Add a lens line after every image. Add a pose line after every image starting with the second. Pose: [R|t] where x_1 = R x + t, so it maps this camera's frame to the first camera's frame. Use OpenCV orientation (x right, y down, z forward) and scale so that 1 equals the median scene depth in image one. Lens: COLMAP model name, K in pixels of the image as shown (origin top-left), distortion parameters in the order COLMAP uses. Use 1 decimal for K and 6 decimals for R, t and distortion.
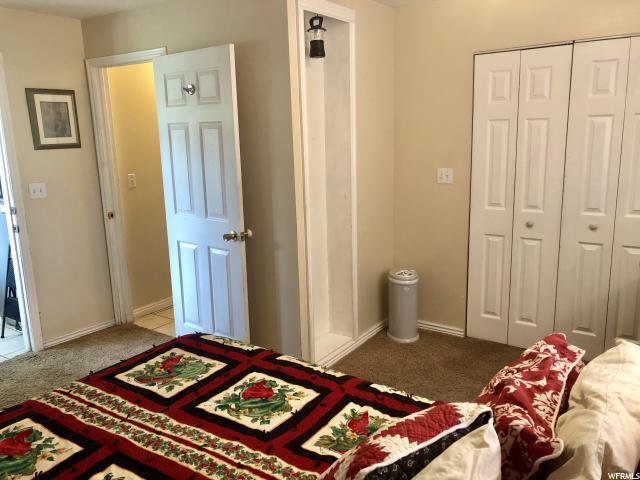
lens RADIAL K [[523.7, 0, 318.2], [0, 523.7, 237.8], [0, 0, 1]] dist [0.013421, 0.014868]
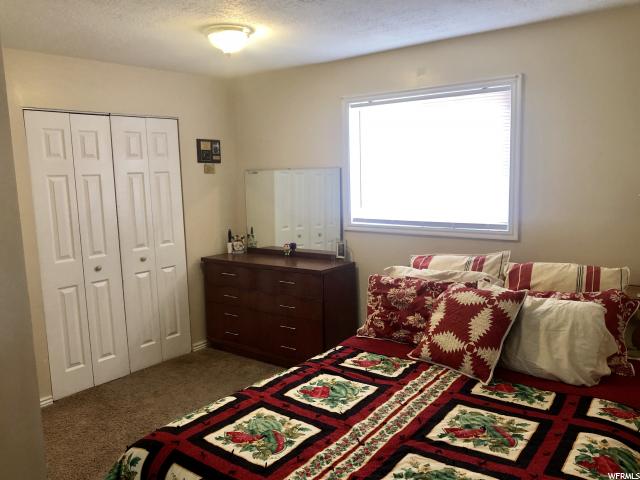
lens RADIAL K [[523.7, 0, 317.5], [0, 523.7, 242.3], [0, 0, 1]] dist [0.013421, 0.014868]
pose [[0.056790, -0.111448, 0.992146, -1.066097], [0.230094, 0.968460, 0.095616, -0.125729], [-0.971510, 0.222857, 0.080642, 0.712533]]
